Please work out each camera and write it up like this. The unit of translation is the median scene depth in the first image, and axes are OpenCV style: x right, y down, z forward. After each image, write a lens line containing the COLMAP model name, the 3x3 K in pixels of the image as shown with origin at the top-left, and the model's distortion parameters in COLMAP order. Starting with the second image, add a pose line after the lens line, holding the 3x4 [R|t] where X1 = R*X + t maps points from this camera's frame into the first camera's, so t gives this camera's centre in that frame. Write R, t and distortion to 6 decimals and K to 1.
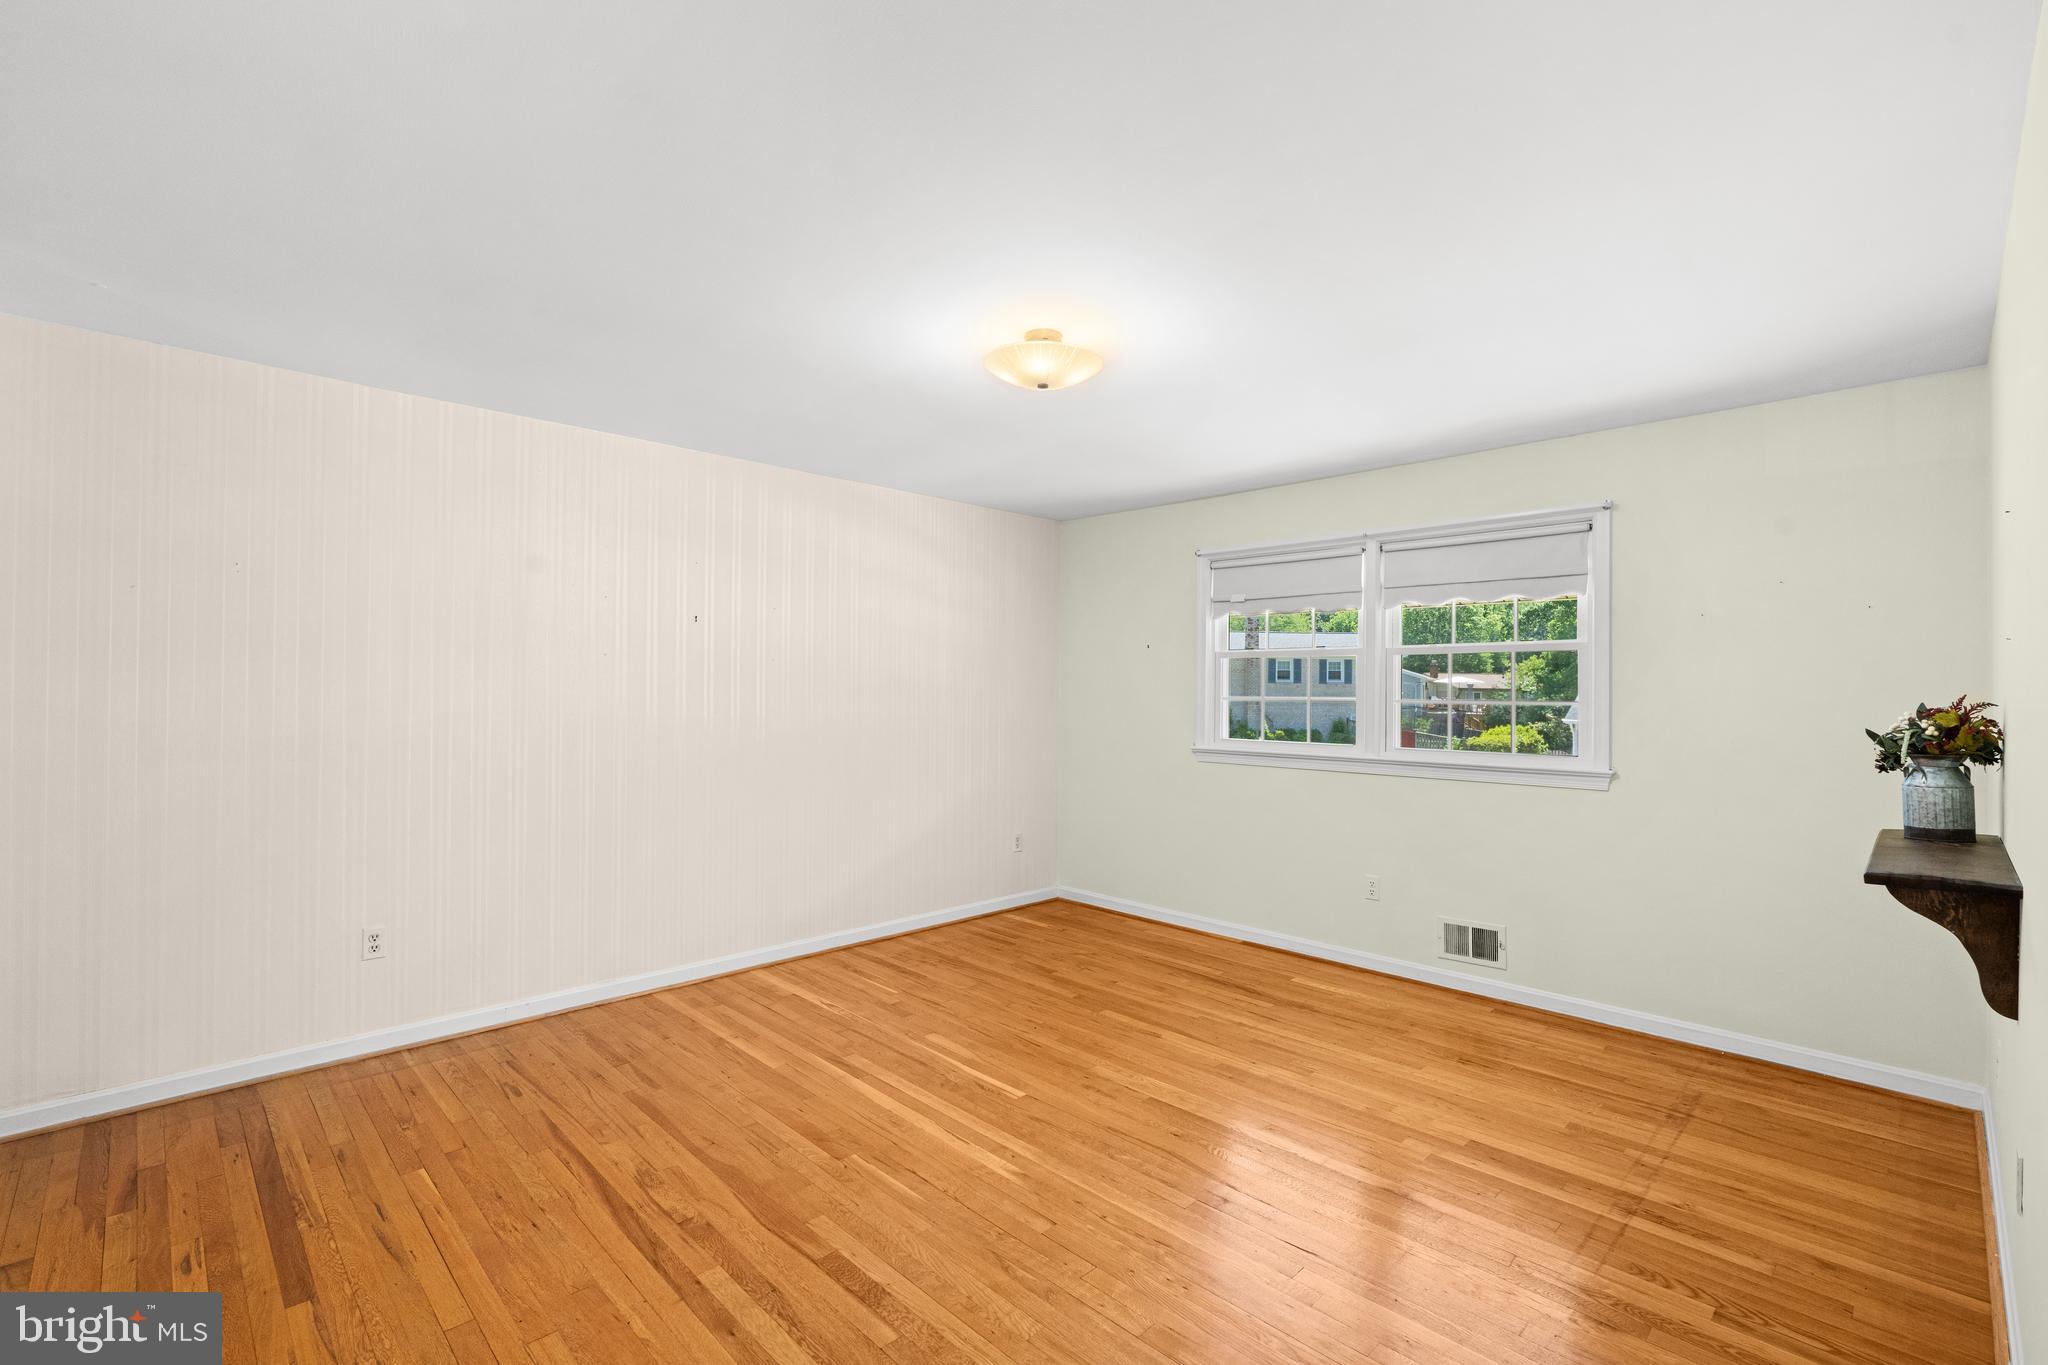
lens RADIAL K [[904.2, 0, 1028.3], [0, 904.2, 685.7], [0, 0, 1]] dist [-0.006833, 0.002140]
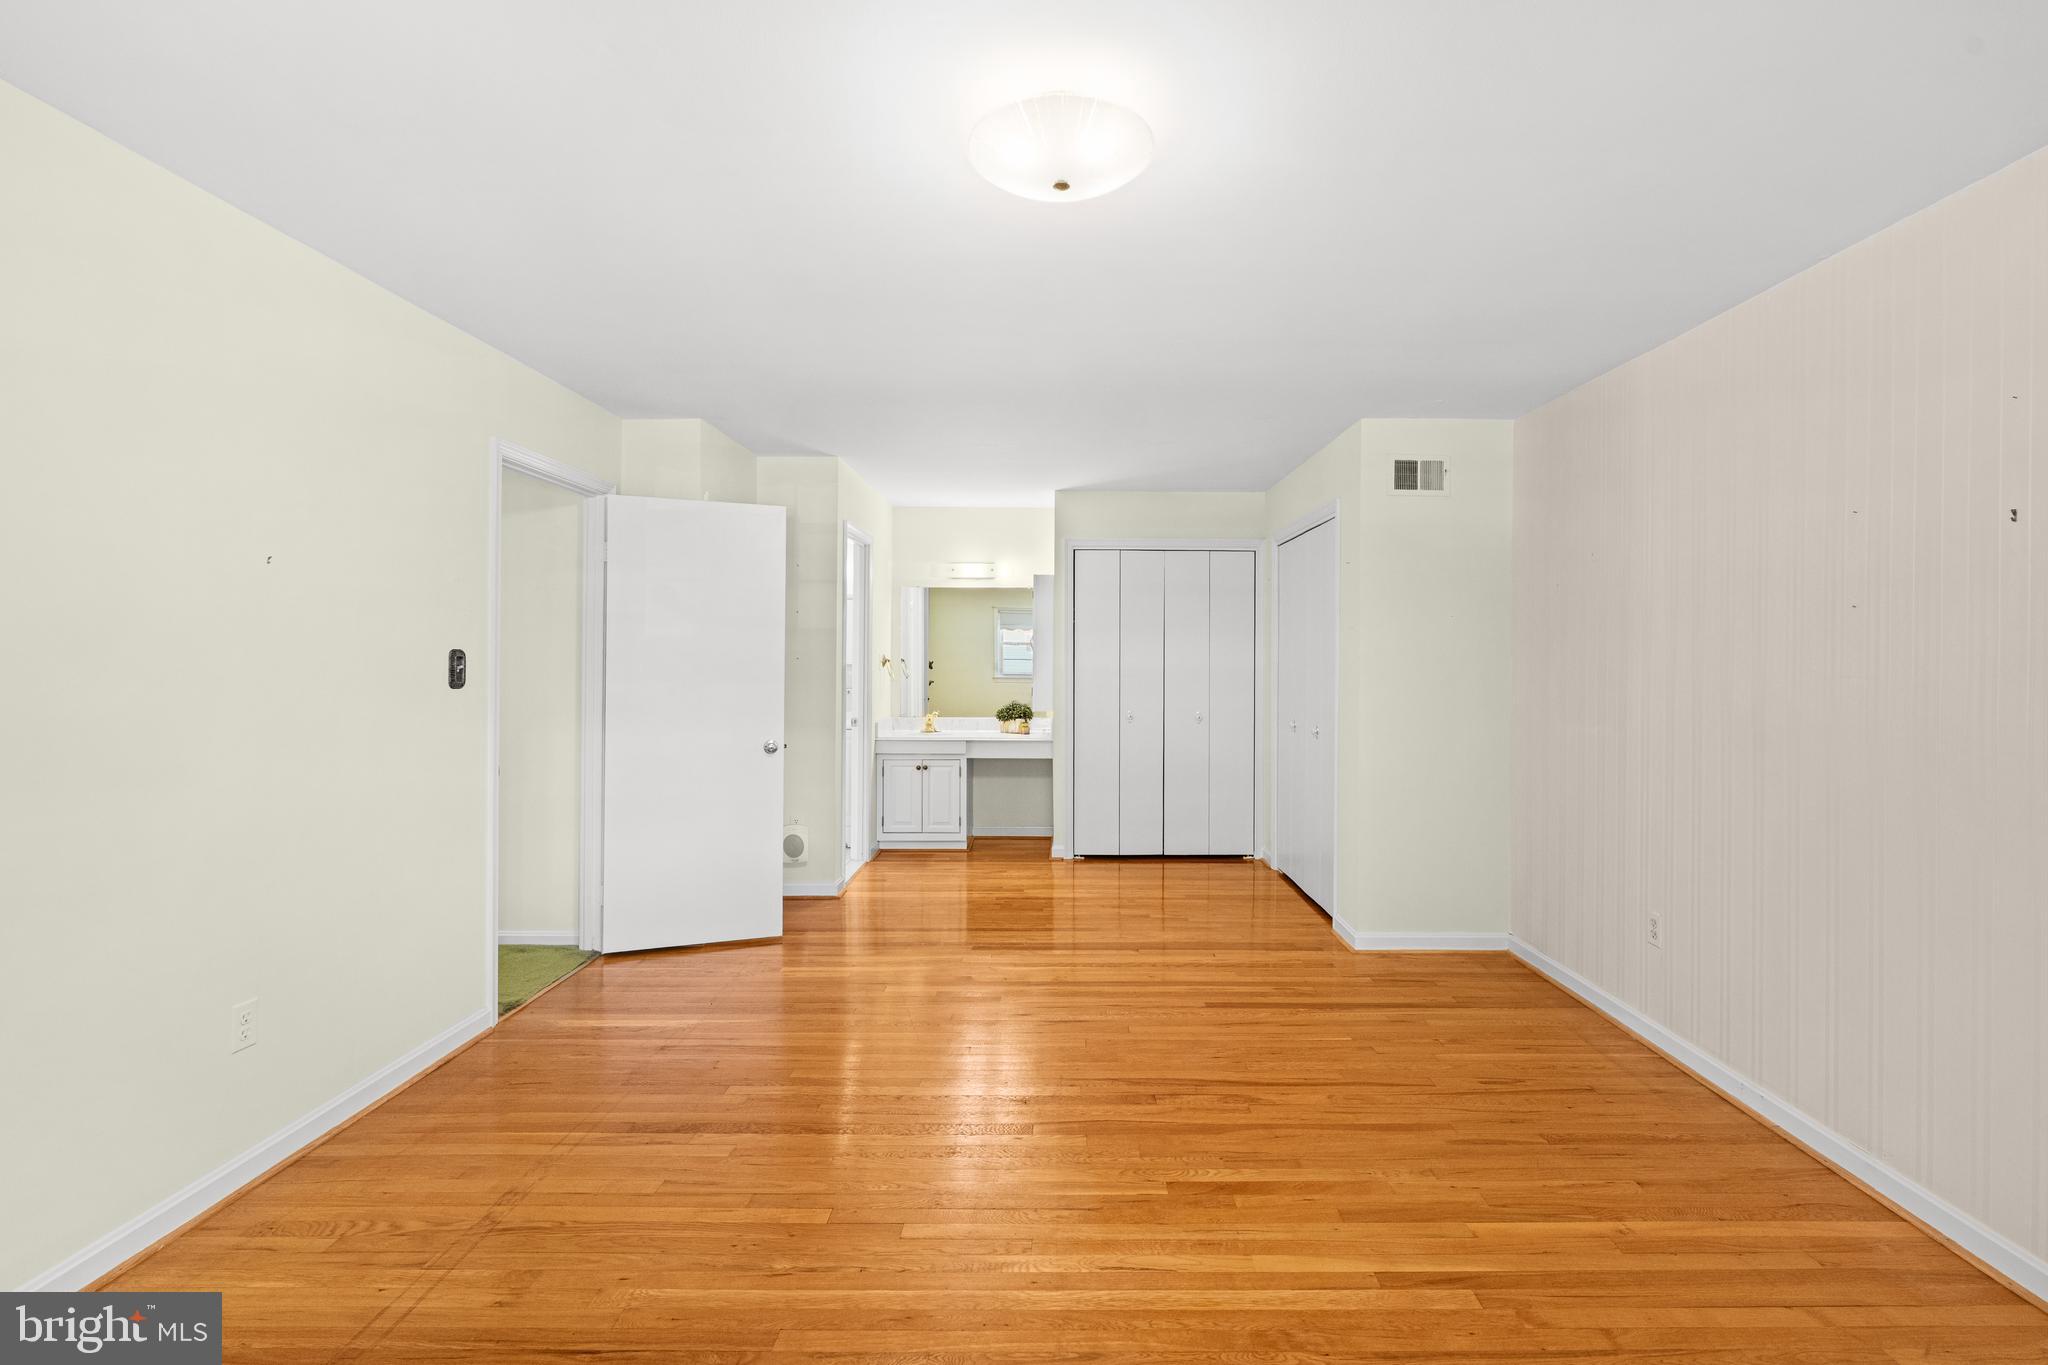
lens RADIAL K [[904.2, 0, 1040.0], [0, 904.2, 671.1], [0, 0, 1]] dist [-0.006833, 0.002140]
pose [[-0.722017, -0.002929, -0.691869, 0.437226], [-0.005824, 0.999981, 0.001843, 0.020463], [0.691850, 0.005360, -0.722021, 1.370871]]
